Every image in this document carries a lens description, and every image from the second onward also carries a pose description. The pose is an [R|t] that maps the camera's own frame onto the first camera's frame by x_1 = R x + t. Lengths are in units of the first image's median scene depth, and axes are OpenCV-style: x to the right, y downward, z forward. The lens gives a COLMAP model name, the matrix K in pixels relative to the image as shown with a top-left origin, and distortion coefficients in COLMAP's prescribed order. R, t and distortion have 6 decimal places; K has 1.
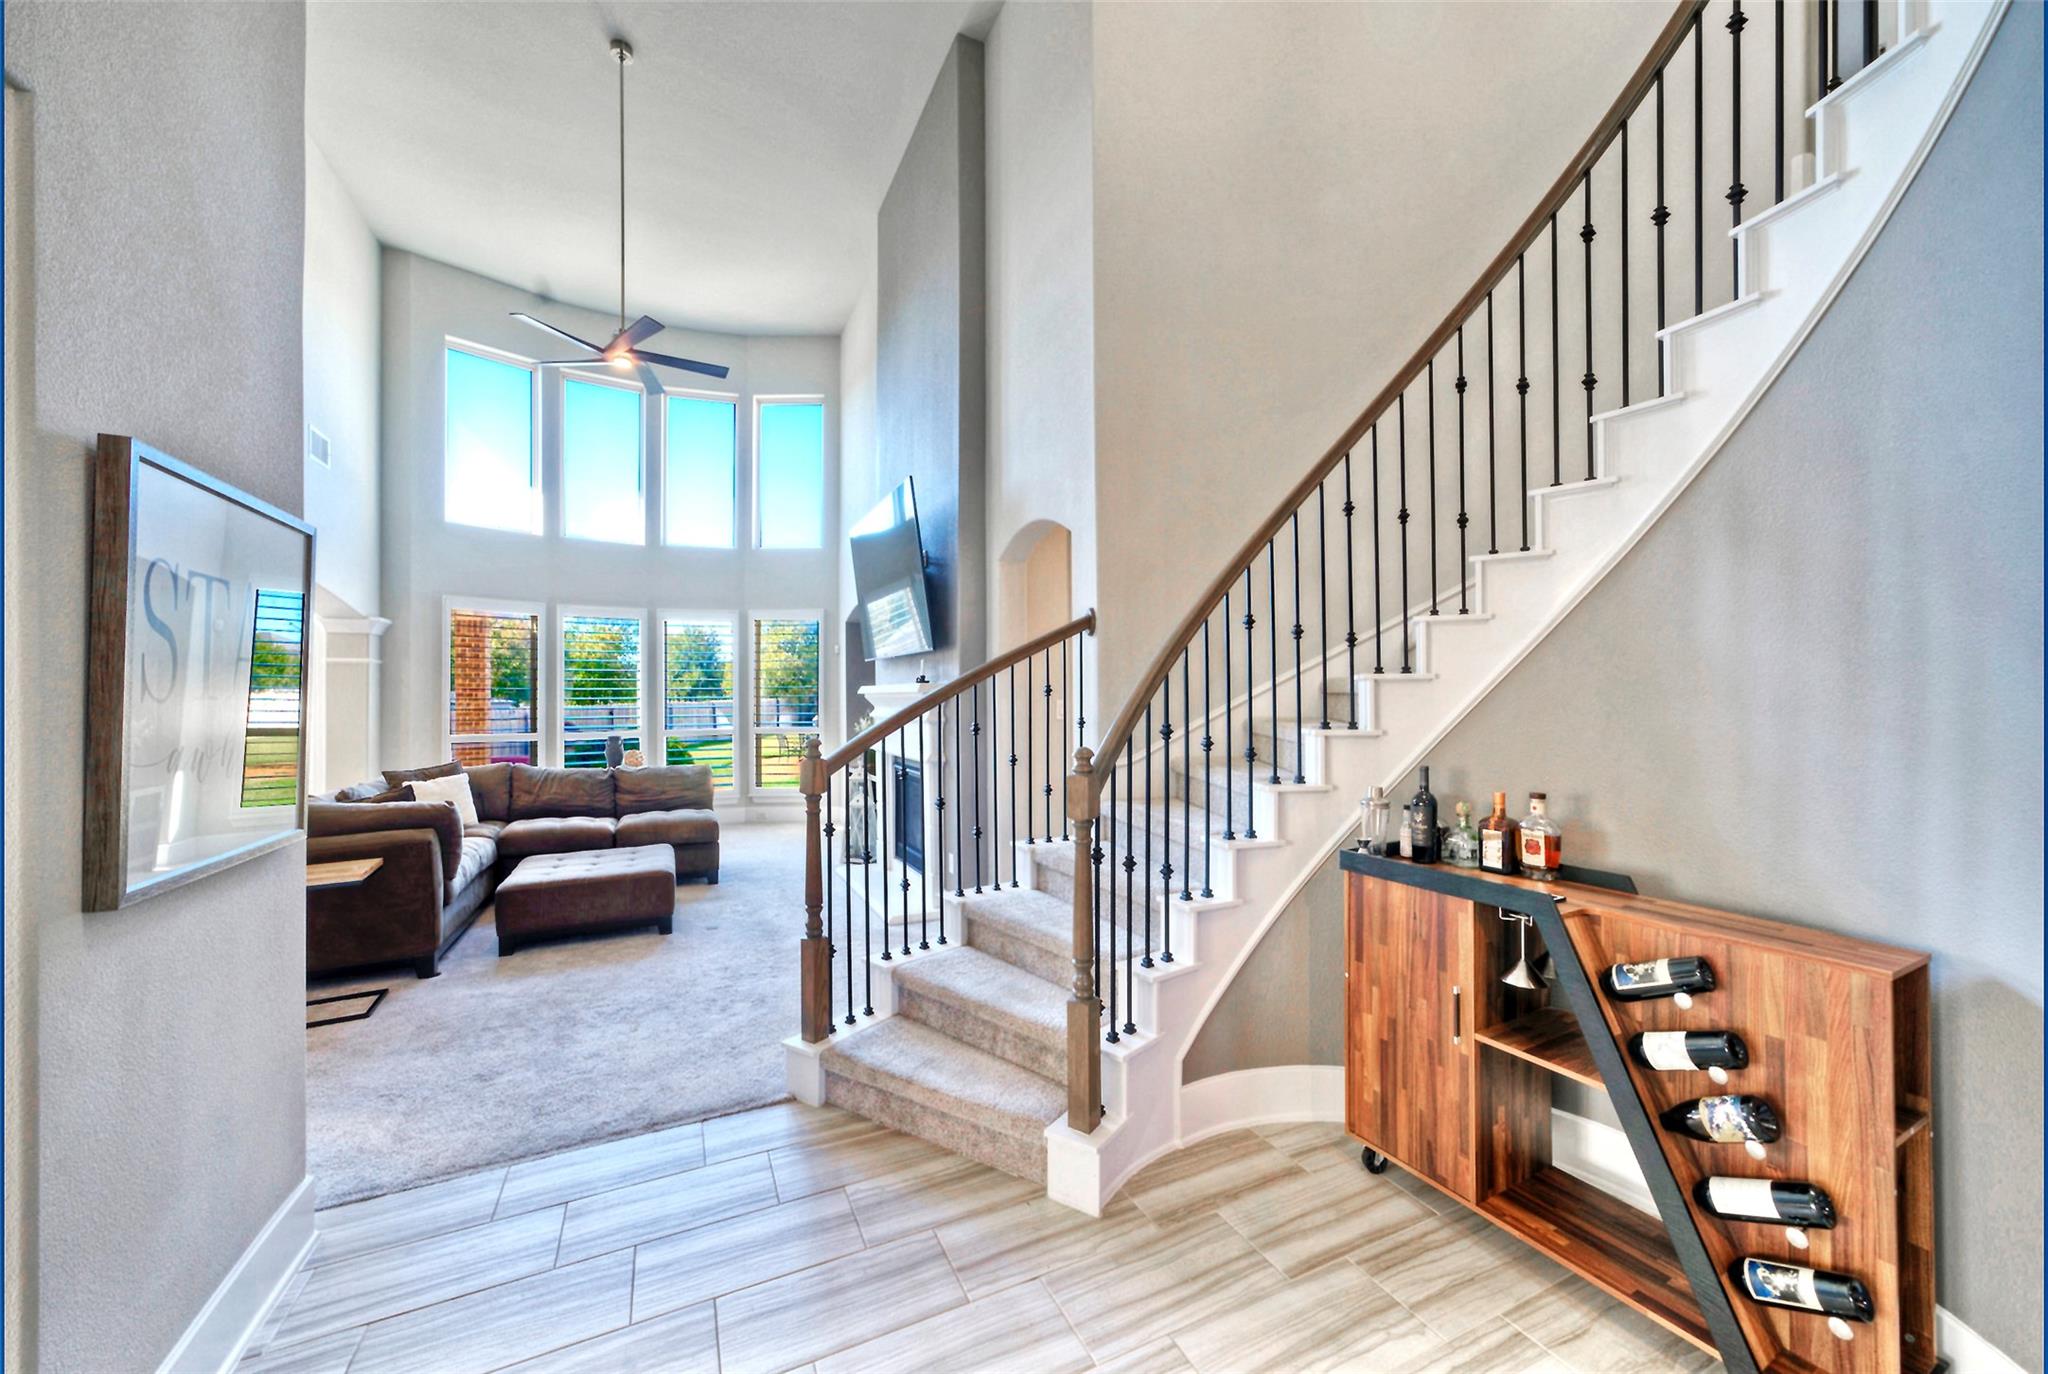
lens RADIAL K [[755.4, 0, 1017.2], [0, 755.4, 692.0], [0, 0, 1]] dist [0.000769, 0.017301]
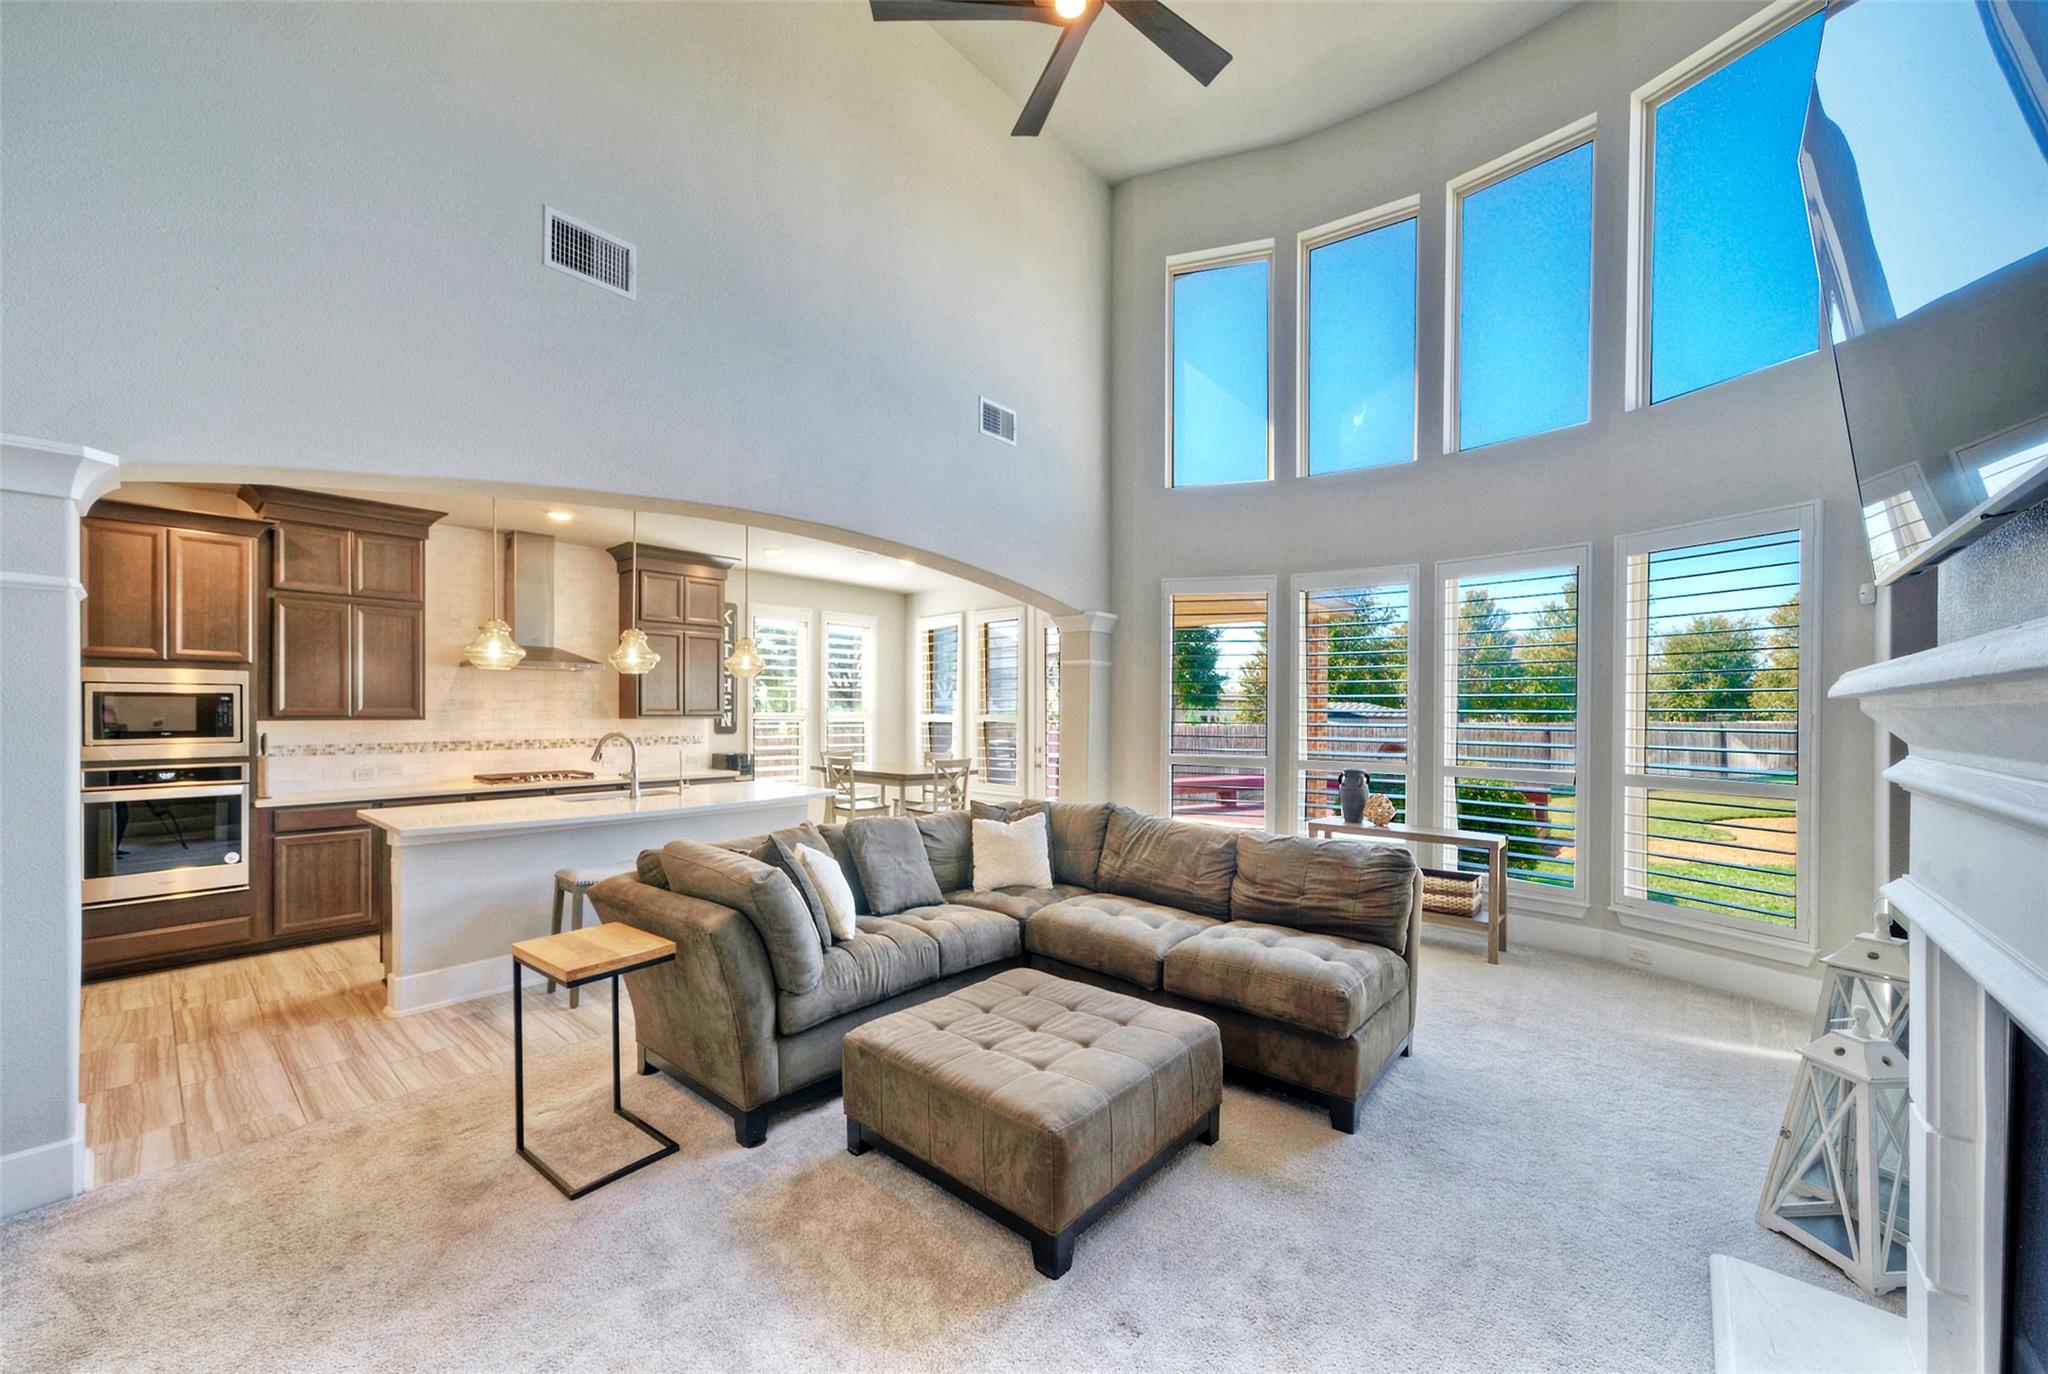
lens RADIAL K [[808.8, 0, 1030.4], [0, 808.8, 716.1], [0, 0, 1]] dist [0.000916, 0.012748]
pose [[0.425059, 0.015872, -0.905027, -0.058504], [-0.009080, 0.999871, 0.013271, 0.009505], [0.905120, 0.002576, 0.425148, 0.662853]]
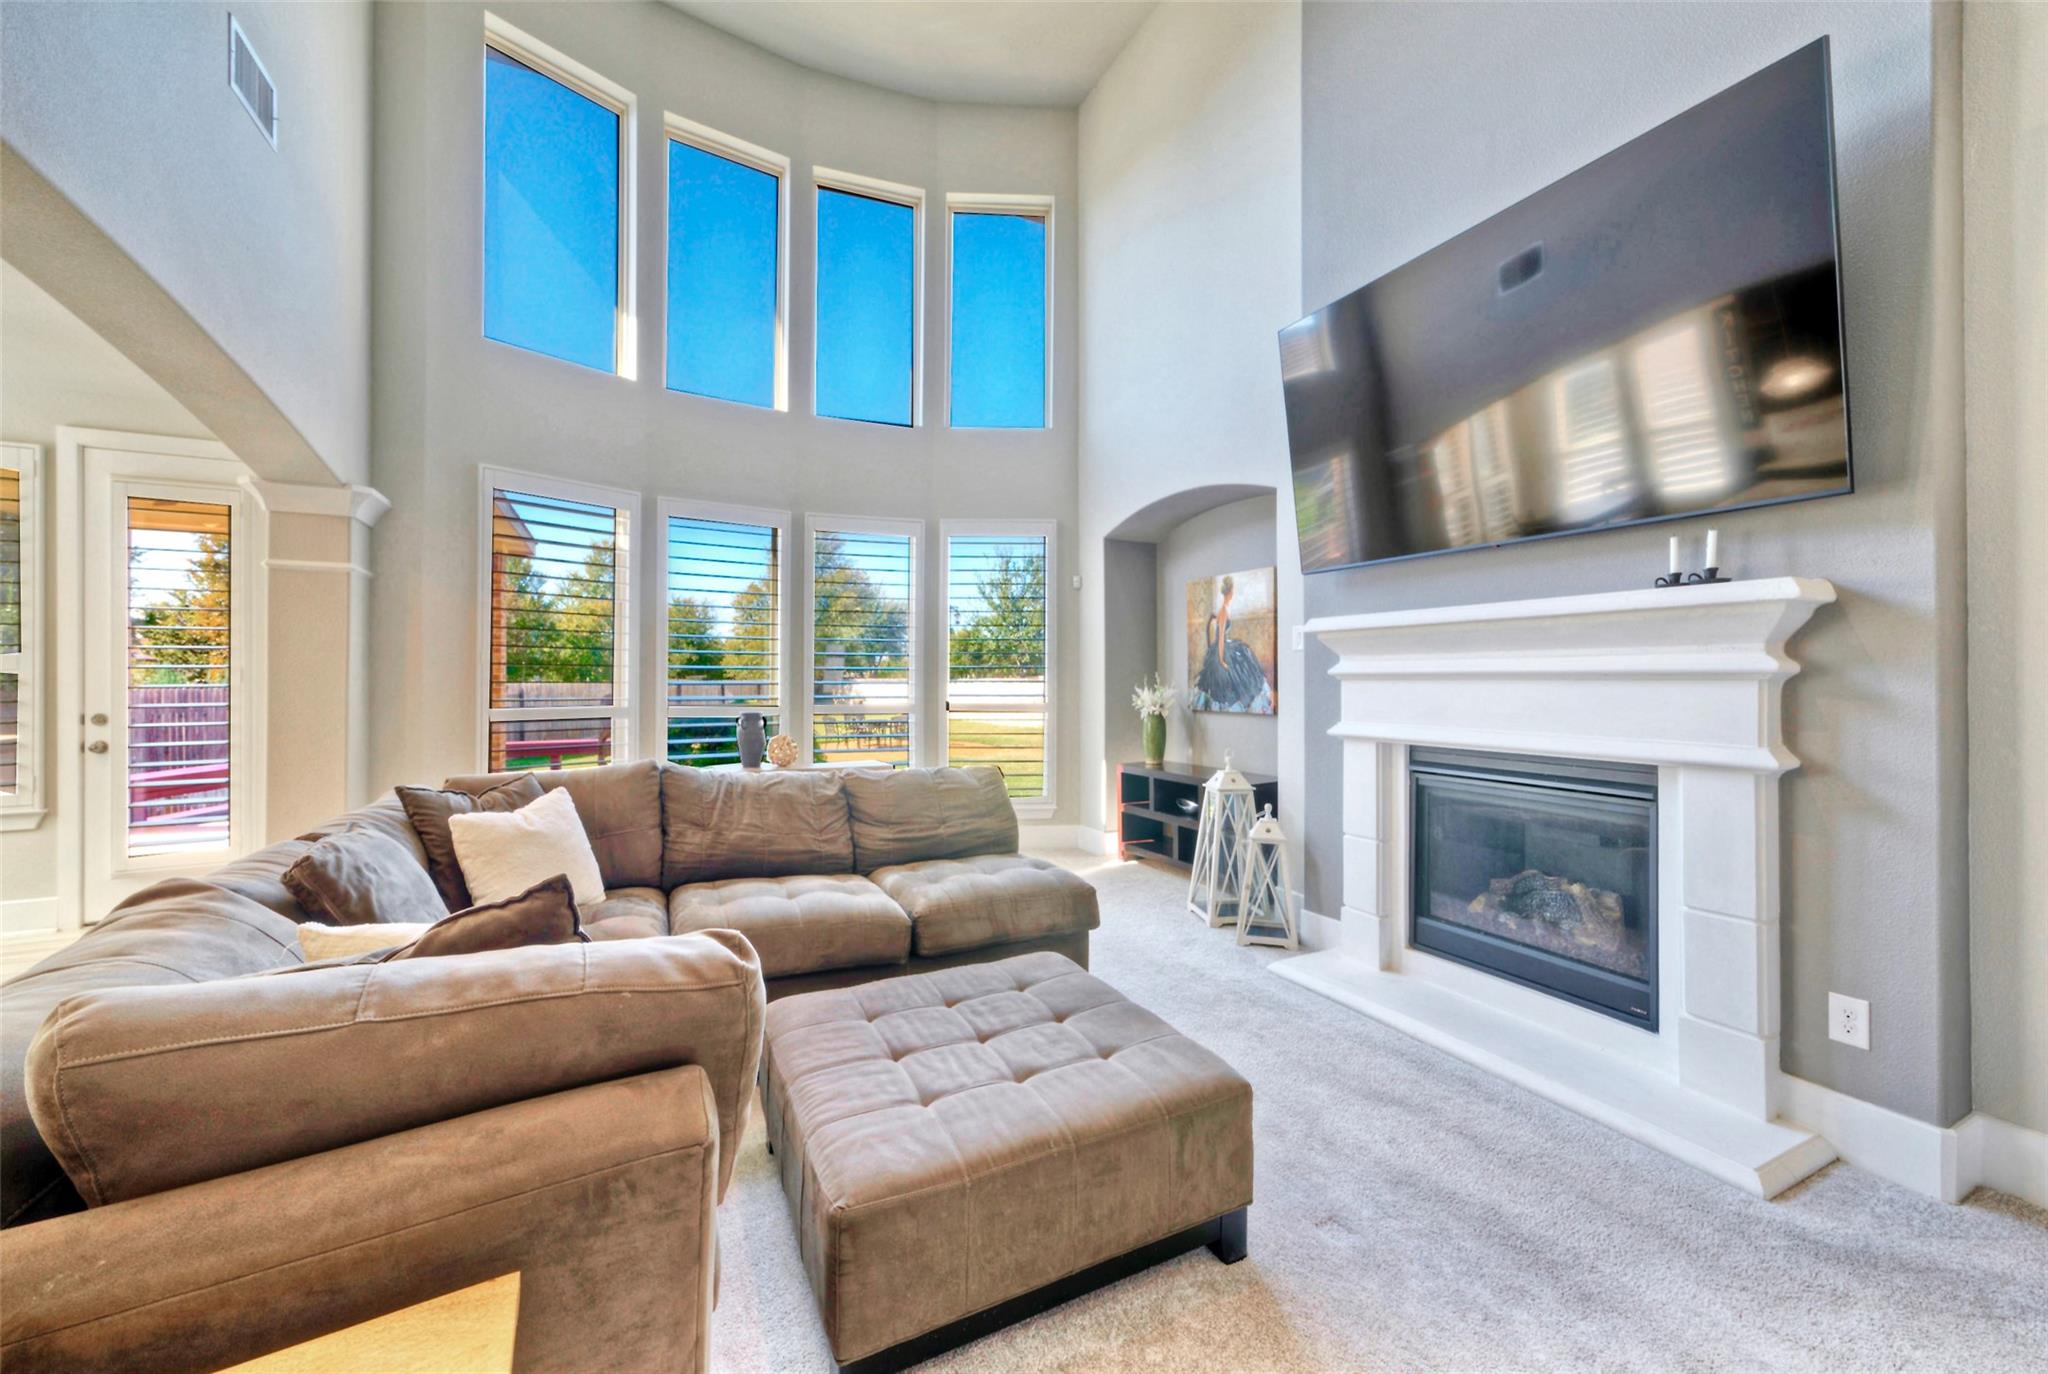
lens RADIAL K [[760.3, 0, 1024.0], [0, 760.3, 687.0], [0, 0, 1]] dist [0.000794, 0.000581]
pose [[0.999212, 0.008598, 0.038737, -0.475545], [-0.008965, 0.999917, 0.009307, 0.041003], [-0.038654, -0.009647, 0.999206, 0.534177]]
